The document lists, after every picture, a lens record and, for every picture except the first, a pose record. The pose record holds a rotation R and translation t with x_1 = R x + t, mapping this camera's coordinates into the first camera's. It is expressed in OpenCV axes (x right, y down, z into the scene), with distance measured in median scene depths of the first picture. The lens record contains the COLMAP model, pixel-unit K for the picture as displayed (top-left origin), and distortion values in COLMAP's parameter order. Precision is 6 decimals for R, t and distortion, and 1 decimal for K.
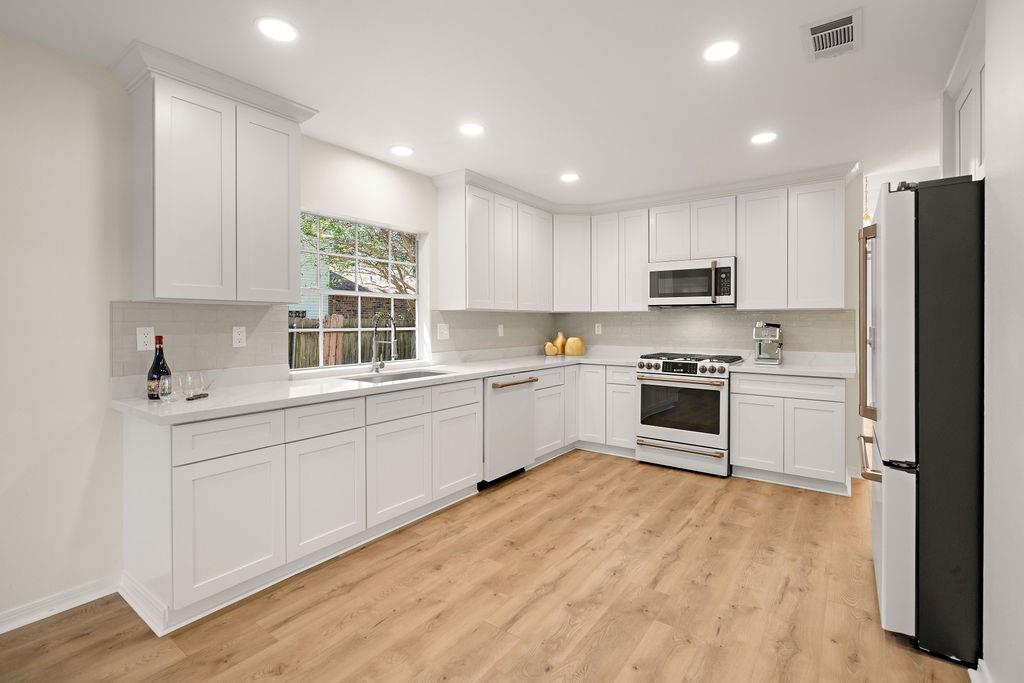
lens RADIAL K [[473.2, 0, 511.1], [0, 473.2, 322.2], [0, 0, 1]] dist [-0.000555, -0.000331]
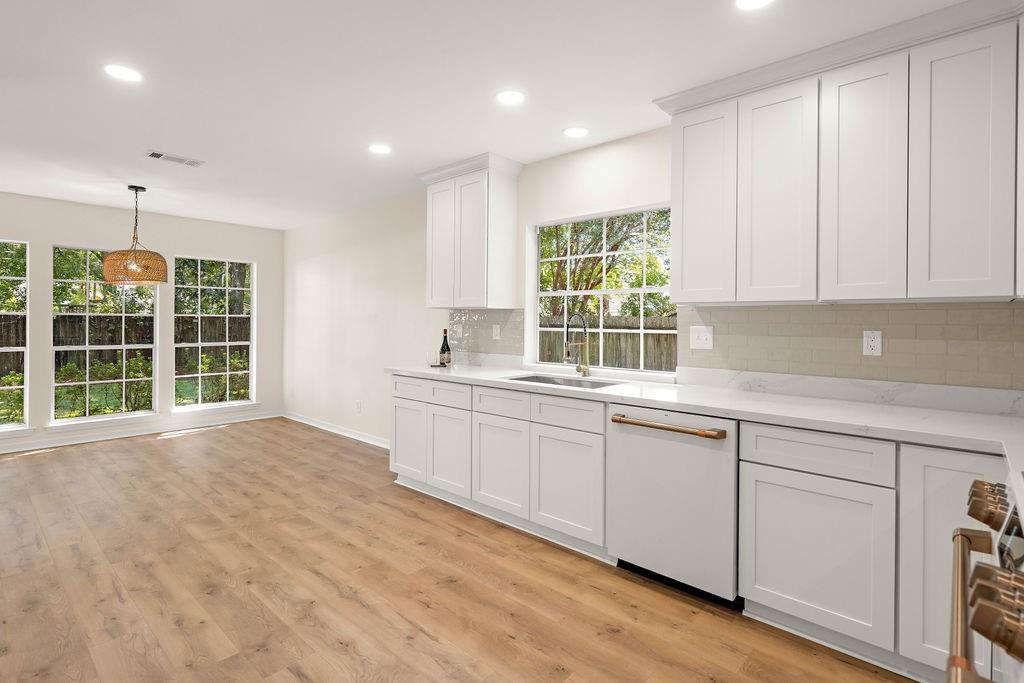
lens RADIAL K [[500.4, 0, 511.6], [0, 500.4, 324.1], [0, 0, 1]] dist [0.000792, -0.000141]
pose [[-0.110091, 0.003079, -0.993917, 0.907321], [-0.008862, 0.999952, 0.004079, -0.000302], [0.993882, 0.009257, -0.110059, 1.229362]]
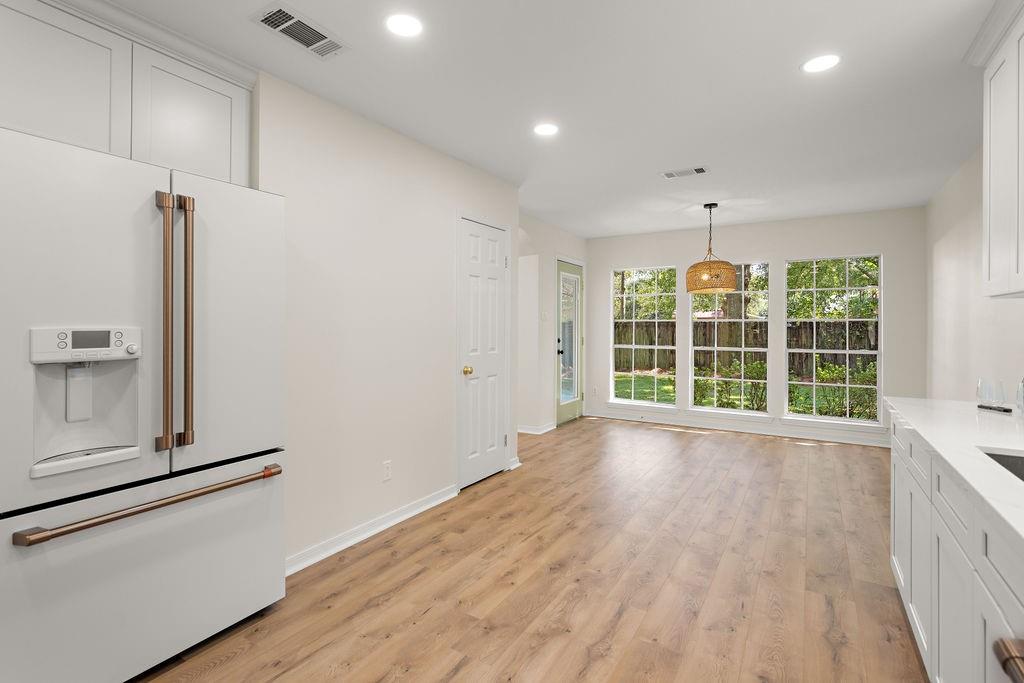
lens RADIAL K [[486.8, 0, 505.8], [0, 486.8, 324.7], [0, 0, 1]] dist [0.000731, 0.000384]
pose [[-0.997711, -0.001950, -0.067588, 0.246698], [-0.002010, 0.999998, 0.000825, 0.004265], [0.067587, 0.000959, -0.997713, 1.549815]]
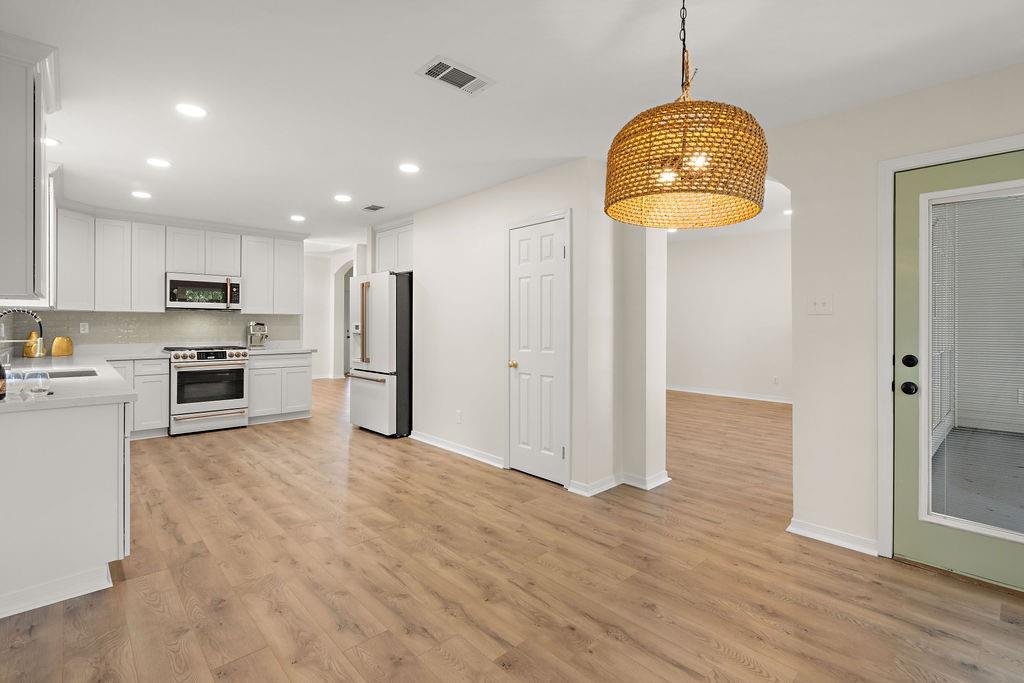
lens RADIAL K [[473.2, 0, 511.1], [0, 473.2, 322.2], [0, 0, 1]] dist [-0.000555, -0.000331]
pose [[0.188147, 0.005073, 0.982128, -1.238162], [-0.001365, 0.999987, -0.004903, 0.009989], [-0.982140, -0.000418, 0.188152, -0.140989]]
